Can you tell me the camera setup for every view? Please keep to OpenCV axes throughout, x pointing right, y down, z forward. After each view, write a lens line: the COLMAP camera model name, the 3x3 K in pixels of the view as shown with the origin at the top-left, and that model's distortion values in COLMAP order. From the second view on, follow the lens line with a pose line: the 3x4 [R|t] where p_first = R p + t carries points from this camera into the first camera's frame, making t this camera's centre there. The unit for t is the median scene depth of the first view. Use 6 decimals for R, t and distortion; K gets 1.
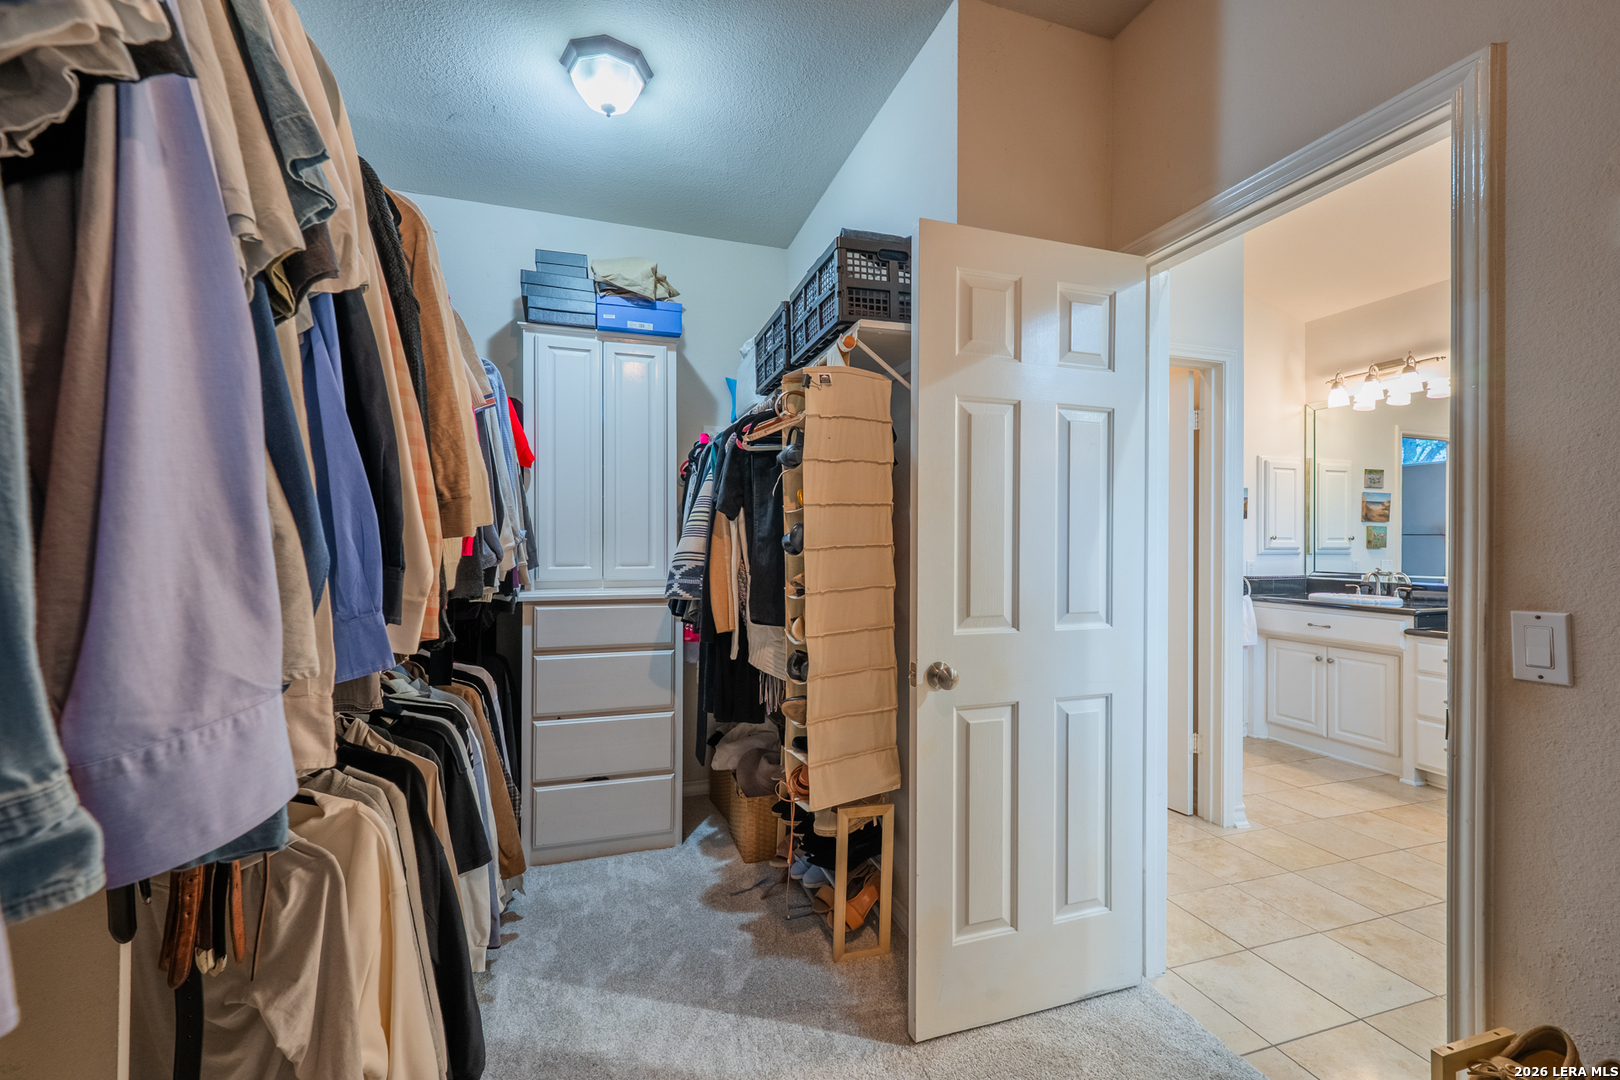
lens RADIAL K [[657.0, 0, 799.5], [0, 657.0, 542.6], [0, 0, 1]] dist [0.003146, -0.000082]
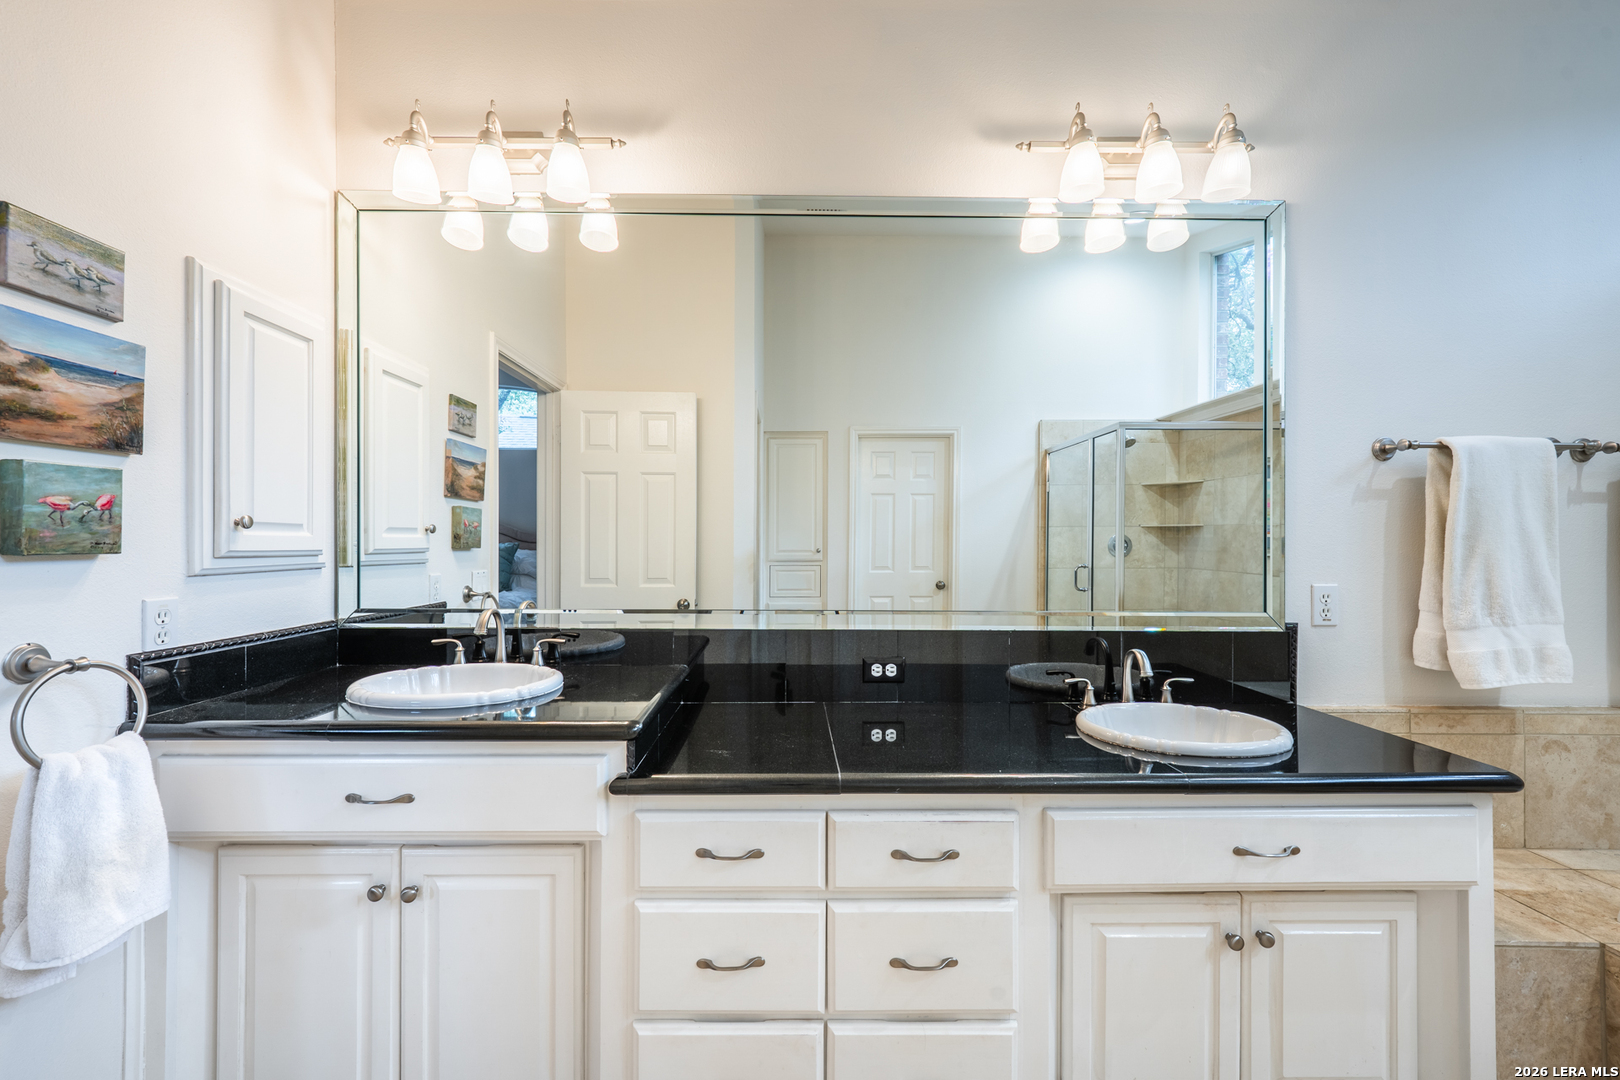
lens RADIAL K [[657.0, 0, 799.5], [0, 657.0, 542.6], [0, 0, 1]] dist [0.003146, -0.000082]
pose [[0.296202, -0.002800, 0.955121, 0.472165], [-0.000685, 0.999995, 0.003145, 0.001234], [-0.955125, -0.001586, 0.296199, 0.615823]]
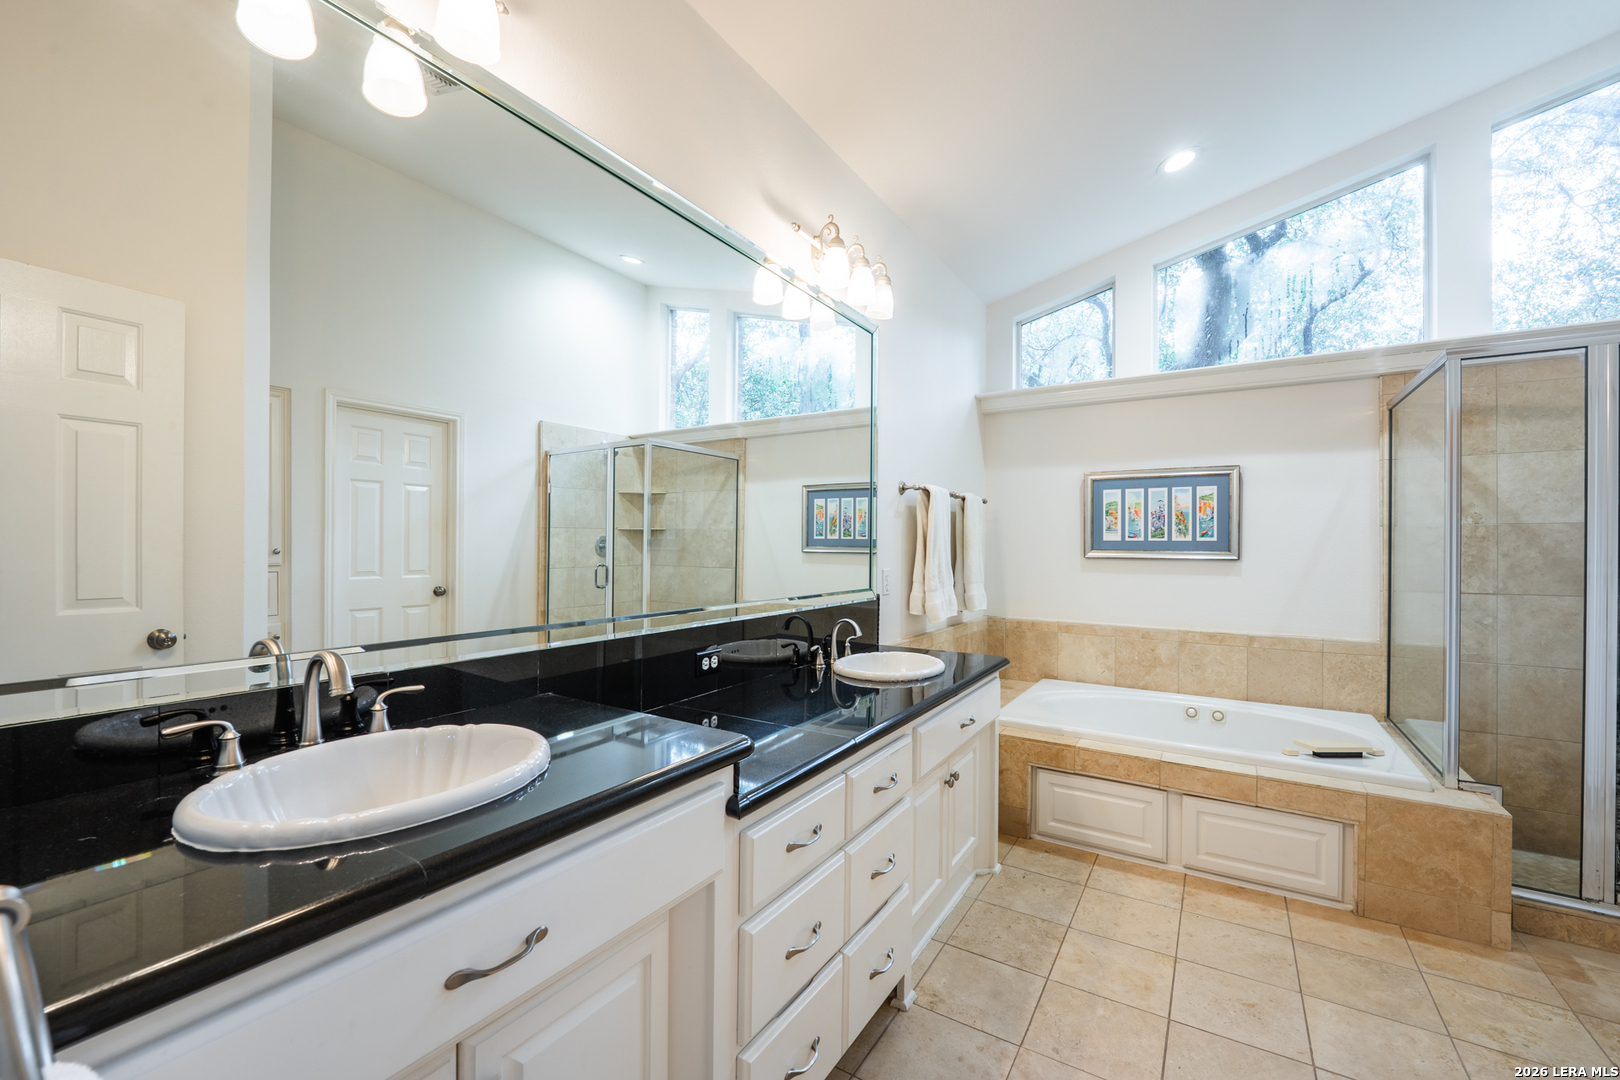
lens RADIAL K [[662.6, 0, 813.6], [0, 662.6, 544.8], [0, 0, 1]] dist [-0.000778, -0.000338]
pose [[-0.652428, -0.005345, 0.757832, 0.502446], [-0.007102, 0.999974, 0.000939, 0.003231], [-0.757817, -0.004770, -0.652450, 0.912879]]
